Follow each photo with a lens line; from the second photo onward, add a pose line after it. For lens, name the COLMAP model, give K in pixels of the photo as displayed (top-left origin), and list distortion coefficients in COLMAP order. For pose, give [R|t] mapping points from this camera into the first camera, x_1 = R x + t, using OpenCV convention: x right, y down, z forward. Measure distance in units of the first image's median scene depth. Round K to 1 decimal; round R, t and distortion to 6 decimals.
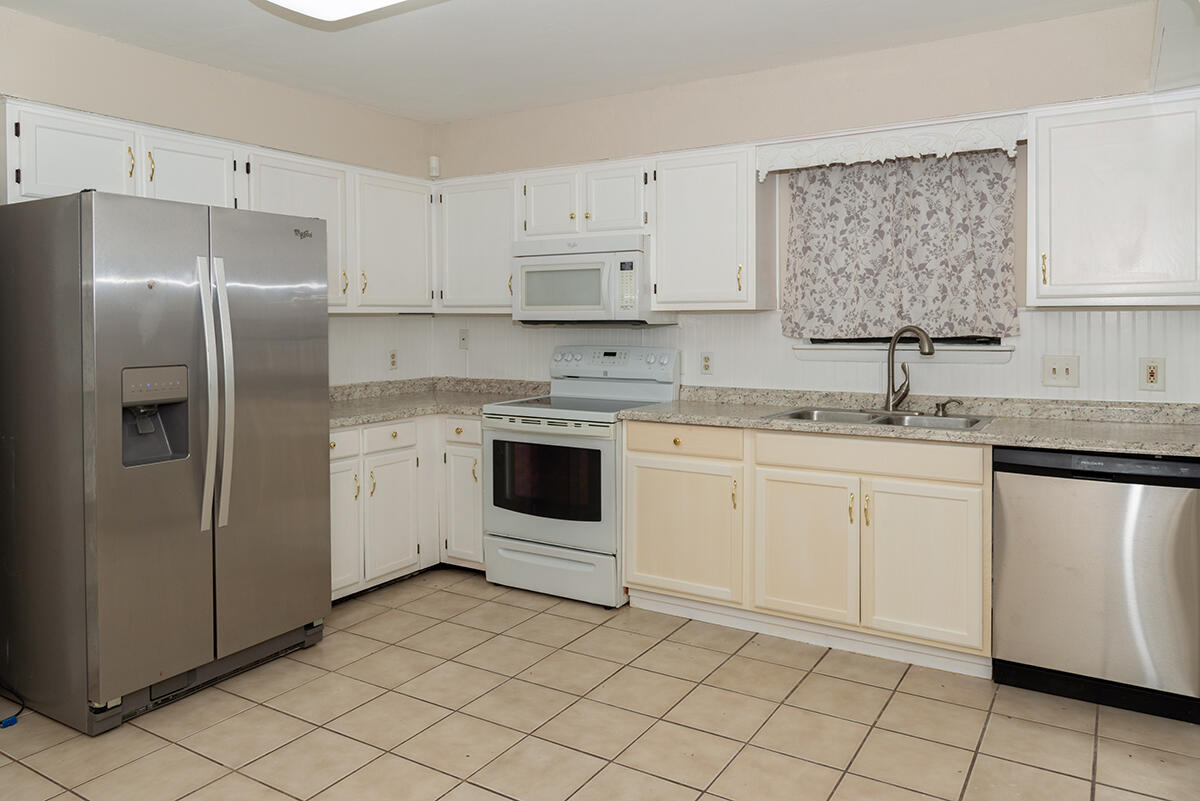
lens RADIAL K [[831.5, 0, 598.1], [0, 831.5, 354.2], [0, 0, 1]] dist [-0.001814, -0.005189]
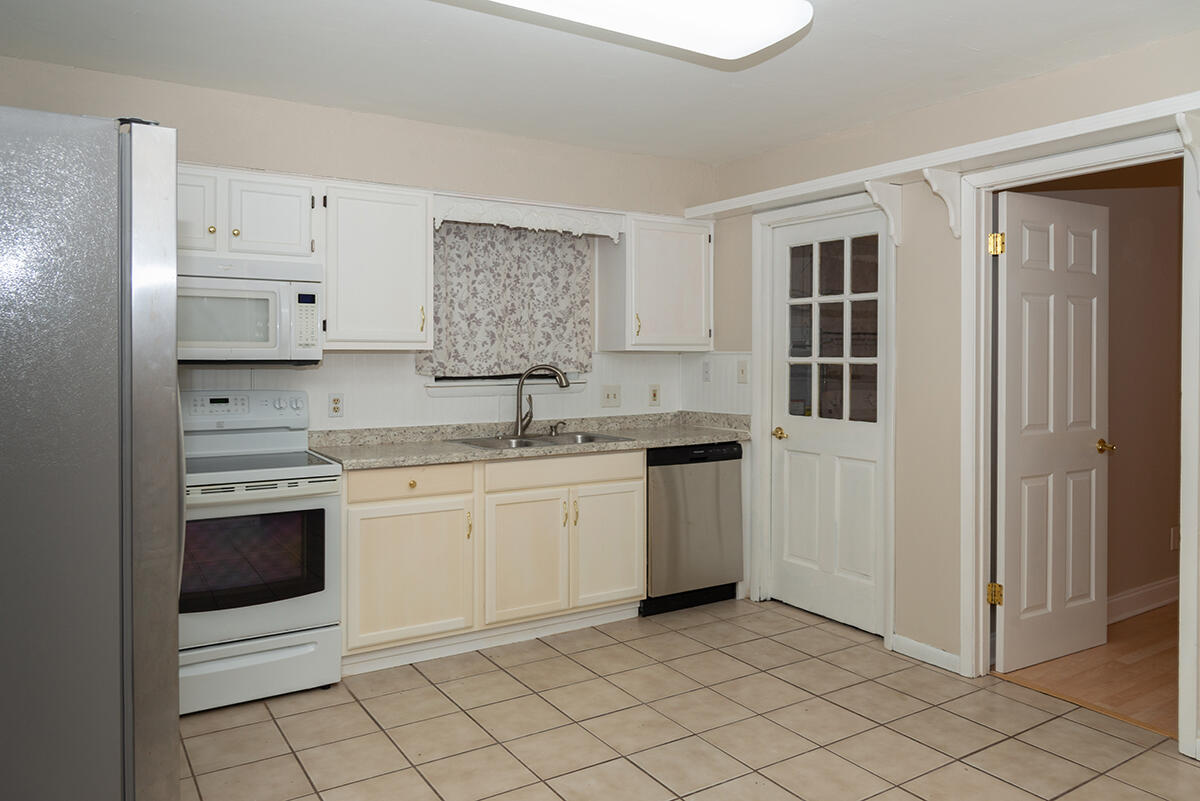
lens RADIAL K [[841.1, 0, 601.6], [0, 841.1, 379.9], [0, 0, 1]] dist [-0.027334, -0.001400]
pose [[0.425064, -0.021579, 0.904906, -0.698141], [0.033897, 0.999394, 0.007909, -0.017864], [-0.904528, 0.027312, 0.425538, 0.372773]]
